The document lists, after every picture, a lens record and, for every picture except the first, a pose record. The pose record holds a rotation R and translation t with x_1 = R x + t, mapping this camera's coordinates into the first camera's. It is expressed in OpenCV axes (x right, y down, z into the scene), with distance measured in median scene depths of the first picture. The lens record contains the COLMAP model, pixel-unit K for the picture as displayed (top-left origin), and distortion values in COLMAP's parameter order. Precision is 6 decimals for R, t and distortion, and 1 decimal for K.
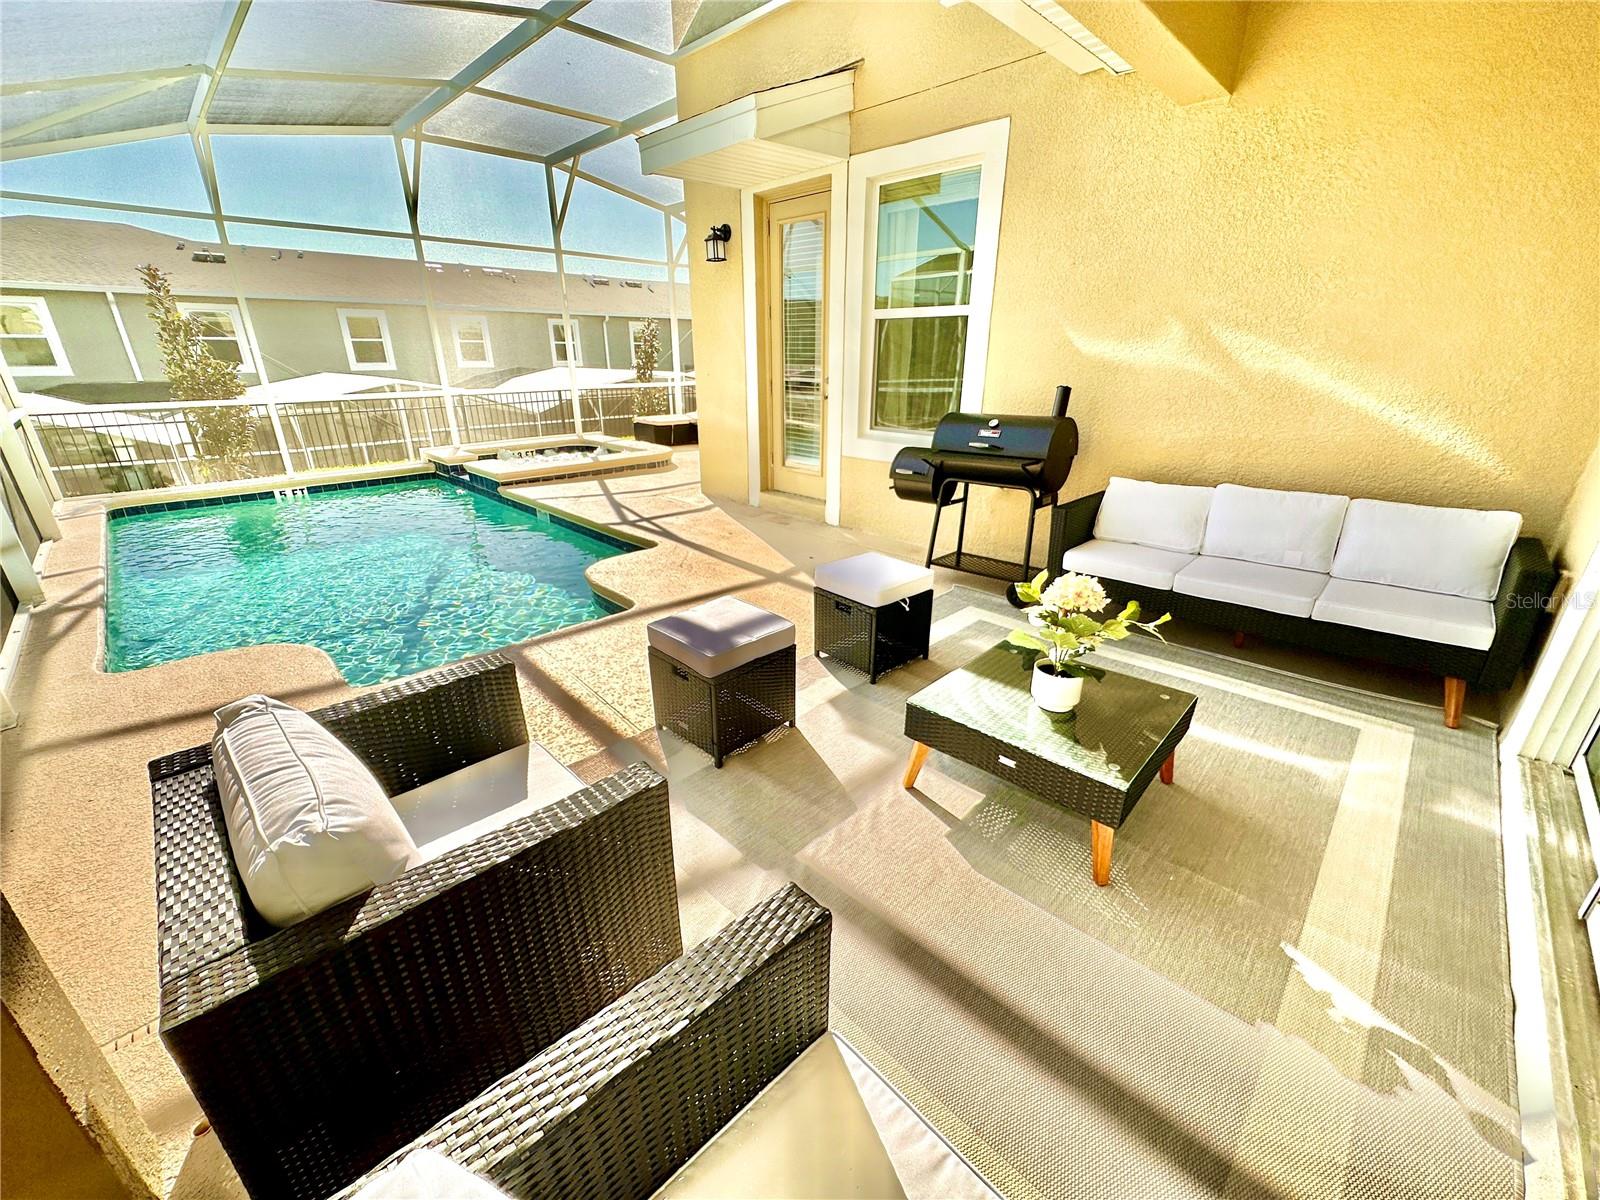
lens RADIAL K [[636.6, 0, 800.8], [0, 636.6, 602.9], [0, 0, 1]] dist [-0.003933, -0.000526]
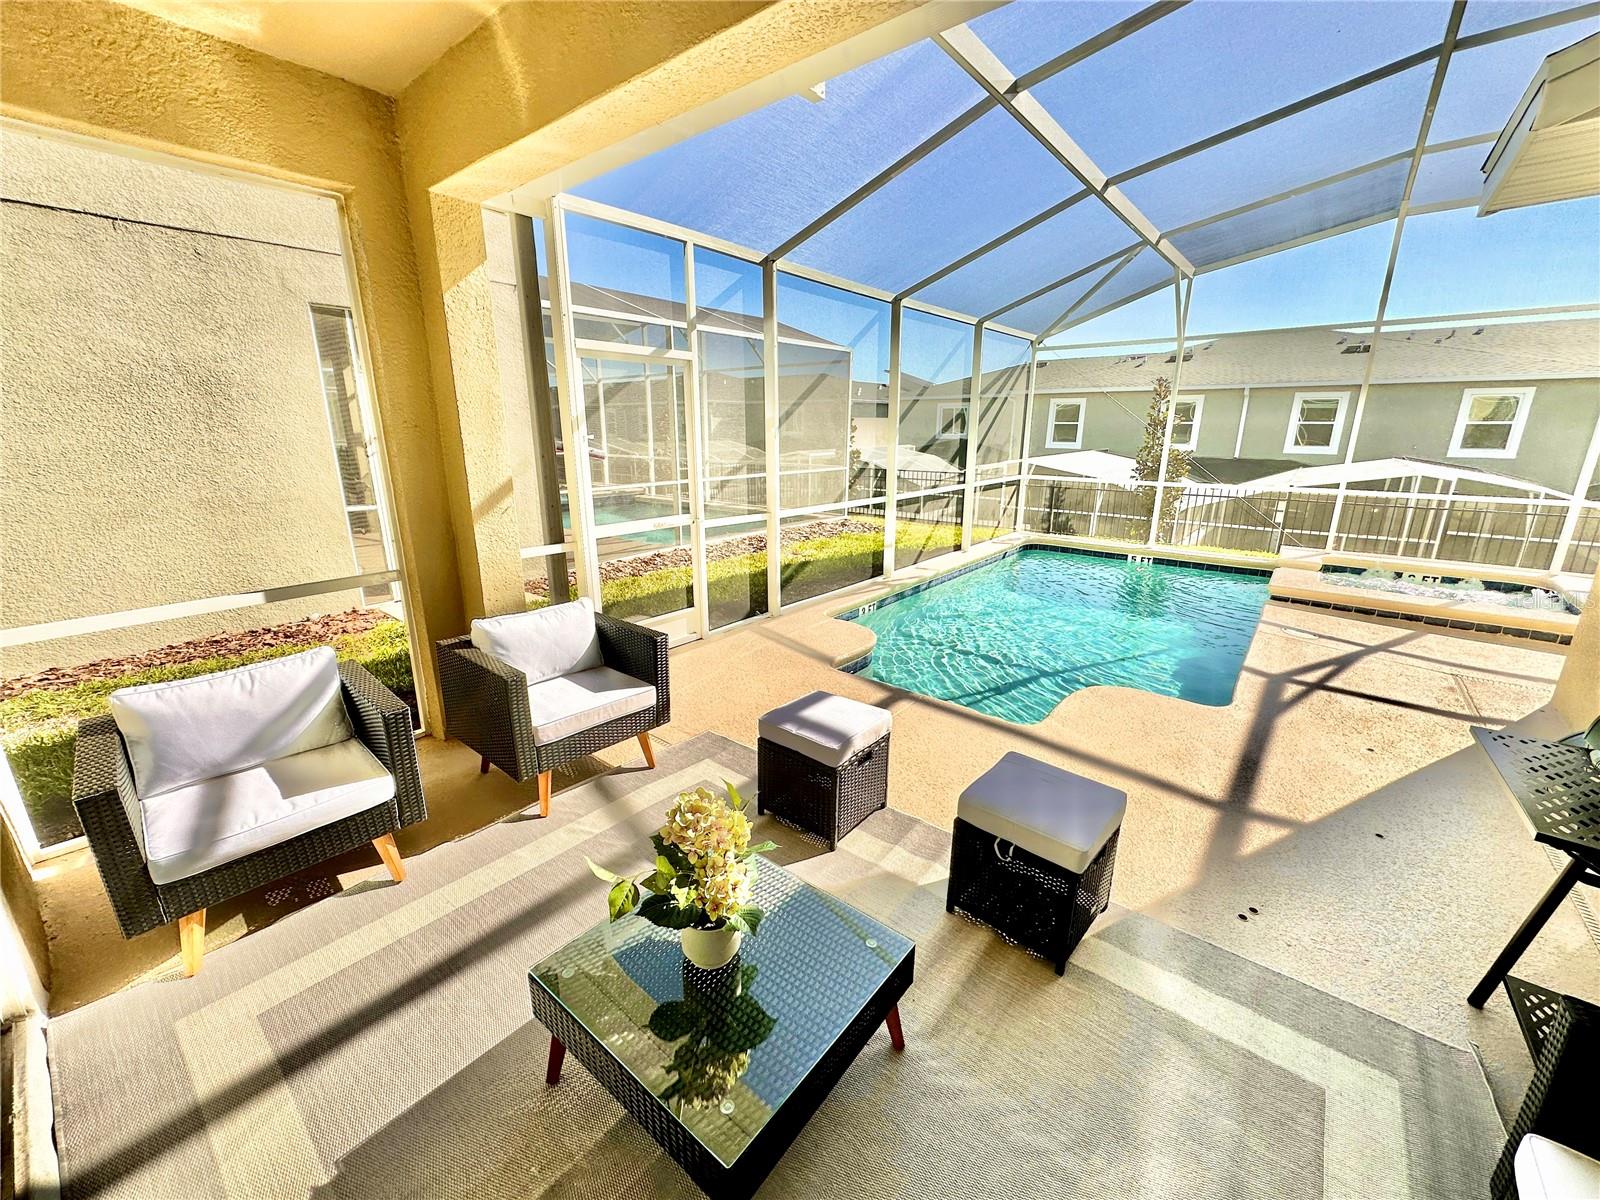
lens RADIAL K [[636.6, 0, 801.6], [0, 636.6, 601.5], [0, 0, 1]] dist [-0.003933, -0.000526]
pose [[0.087313, 0.265486, -0.960153, 0.358406], [-0.368107, 0.904216, 0.216544, -0.152295], [0.925675, 0.334532, 0.176677, 0.282462]]
